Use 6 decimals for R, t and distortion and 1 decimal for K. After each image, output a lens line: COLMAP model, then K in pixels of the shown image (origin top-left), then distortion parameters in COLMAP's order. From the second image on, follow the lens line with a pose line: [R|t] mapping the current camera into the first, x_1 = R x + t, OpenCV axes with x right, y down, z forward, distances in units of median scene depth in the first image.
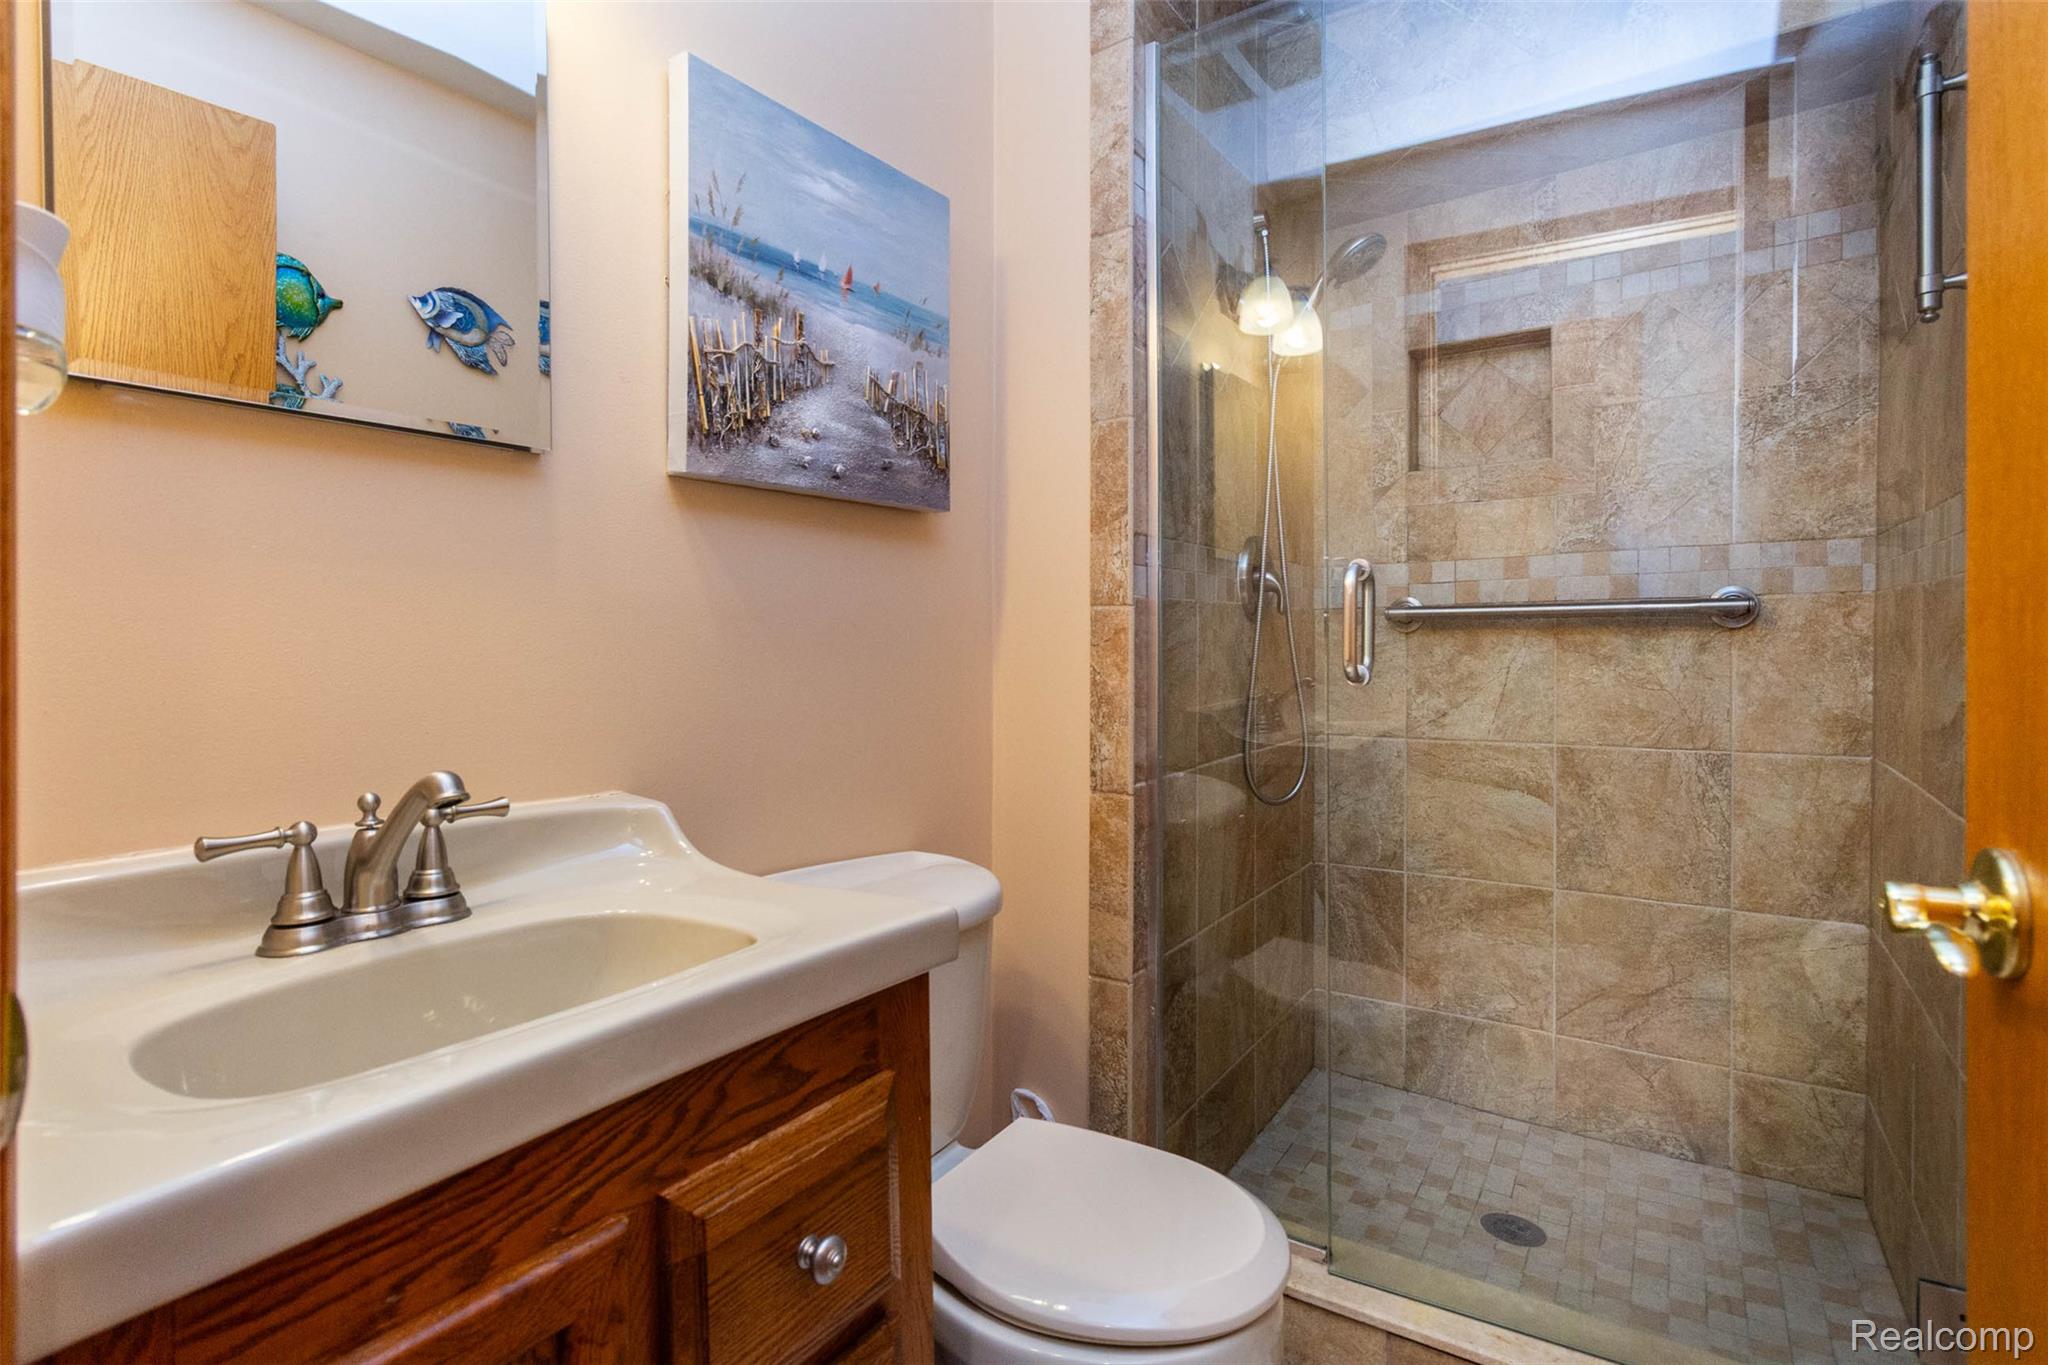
lens RADIAL K [[956.3, 0, 1019.8], [0, 956.3, 672.5], [0, 0, 1]] dist [0.004769, -0.000195]
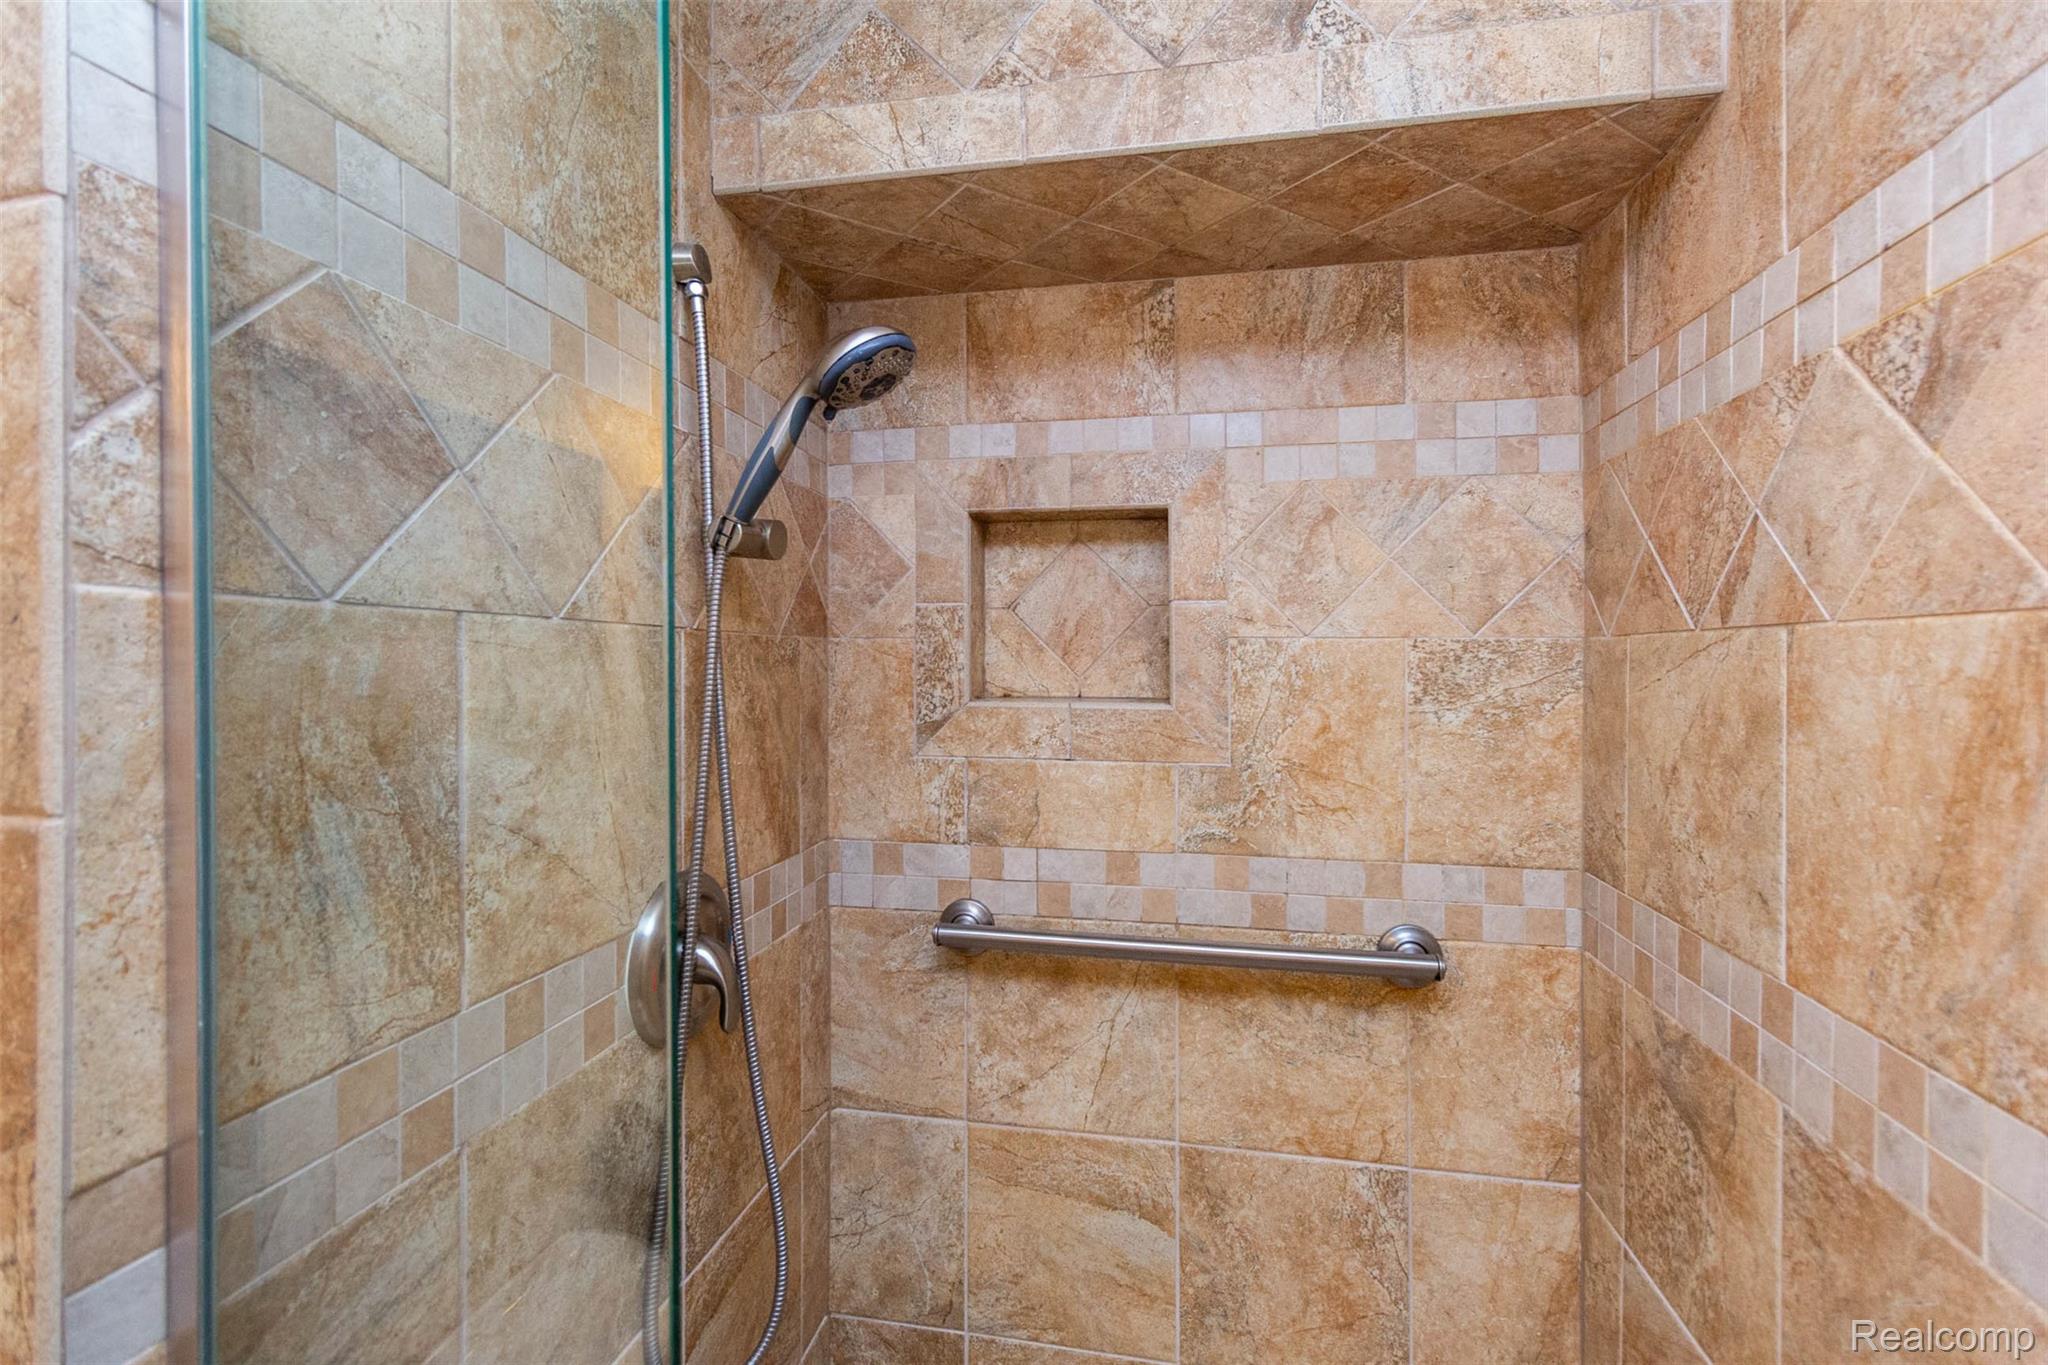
lens RADIAL K [[956.3, 0, 1029.3], [0, 956.3, 682.2], [0, 0, 1]] dist [0.004769, -0.000195]
pose [[0.915487, 0.007786, 0.402273, 0.205413], [0.002794, 0.999666, -0.025707, -0.224202], [-0.402338, 0.024659, 0.915159, 0.443181]]
